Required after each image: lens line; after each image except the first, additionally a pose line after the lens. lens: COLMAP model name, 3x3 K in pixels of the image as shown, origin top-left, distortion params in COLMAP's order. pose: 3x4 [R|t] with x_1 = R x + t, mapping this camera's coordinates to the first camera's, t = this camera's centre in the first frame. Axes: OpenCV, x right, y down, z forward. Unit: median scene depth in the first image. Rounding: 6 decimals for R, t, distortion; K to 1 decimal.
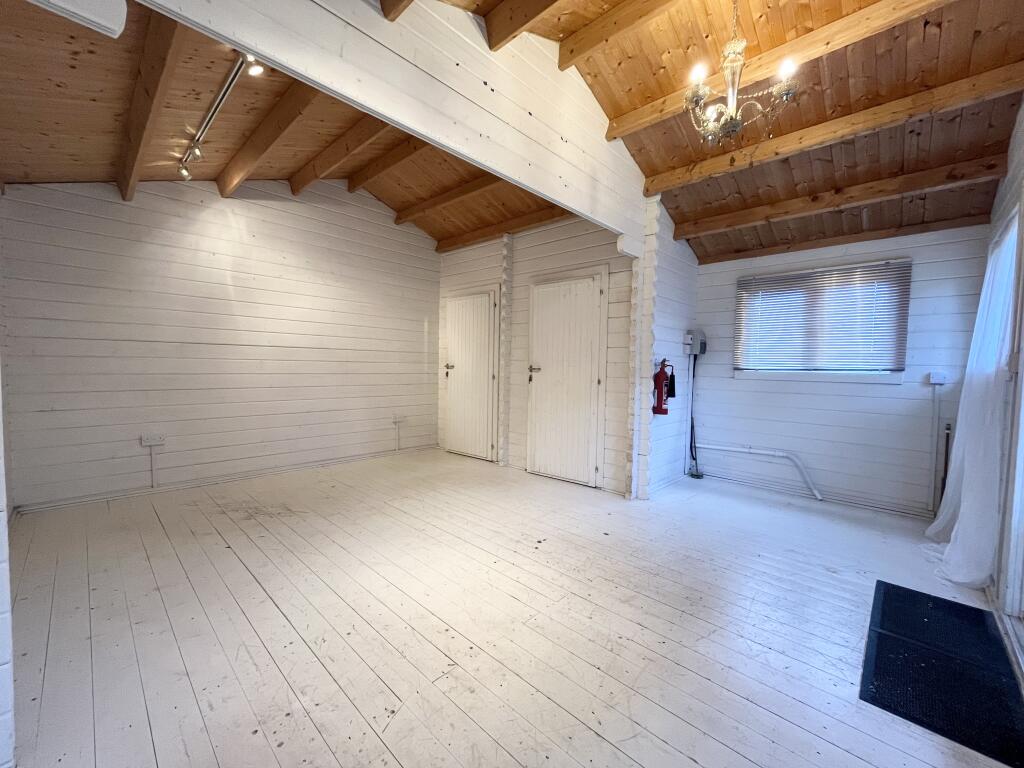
lens RADIAL K [[414.6, 0, 510.3], [0, 414.6, 382.8], [0, 0, 1]] dist [-0.002759, -0.000311]
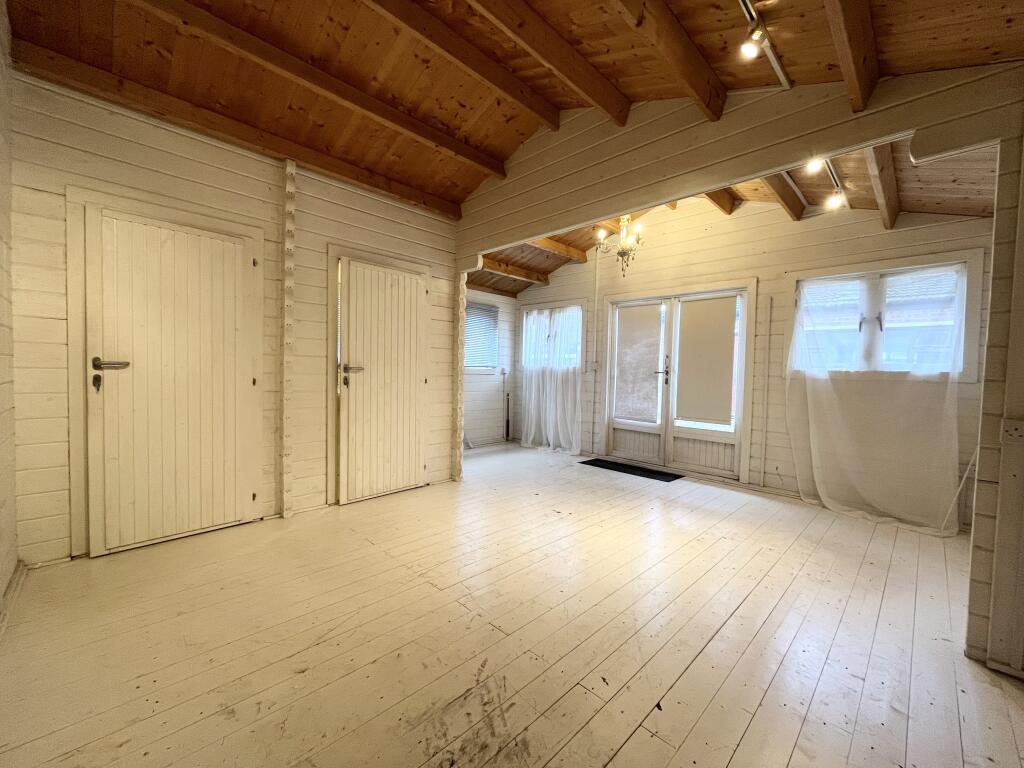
lens RADIAL K [[414.6, 0, 510.3], [0, 414.6, 382.8], [0, 0, 1]] dist [-0.002759, -0.000311]
pose [[0.025514, -0.051121, 0.998366, -0.967391], [0.017715, 0.998558, 0.050679, -0.055637], [-0.999517, 0.016393, 0.026383, 0.933310]]
